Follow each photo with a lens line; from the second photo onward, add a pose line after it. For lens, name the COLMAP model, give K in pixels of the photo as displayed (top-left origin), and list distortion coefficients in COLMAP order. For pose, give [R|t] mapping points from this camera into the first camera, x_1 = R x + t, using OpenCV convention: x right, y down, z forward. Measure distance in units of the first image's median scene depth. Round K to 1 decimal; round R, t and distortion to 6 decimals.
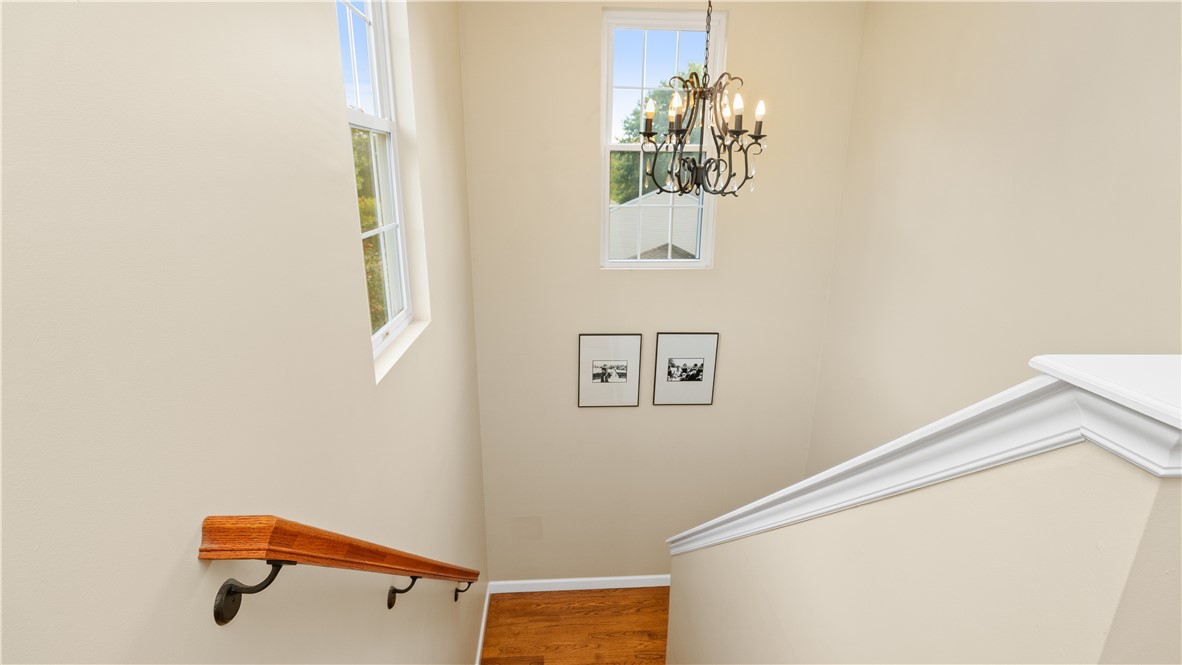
lens RADIAL K [[554.5, 0, 591.0], [0, 554.5, 332.5], [0, 0, 1]] dist [-0.020626, 0.010563]
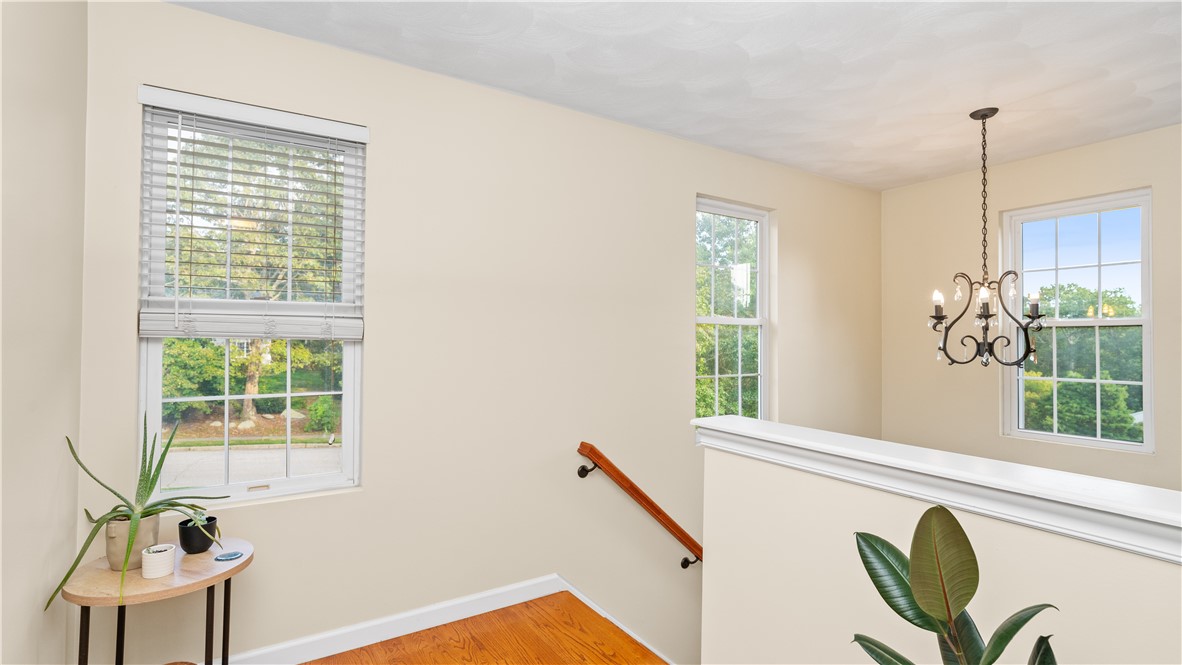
lens RADIAL K [[554.5, 0, 591.0], [0, 554.5, 332.5], [0, 0, 1]] dist [-0.020626, 0.010563]
pose [[0.497073, -0.018156, -0.867519, 0.820318], [-0.239496, 0.958074, -0.157278, 0.070424], [0.834003, 0.285946, 0.471884, -0.282357]]
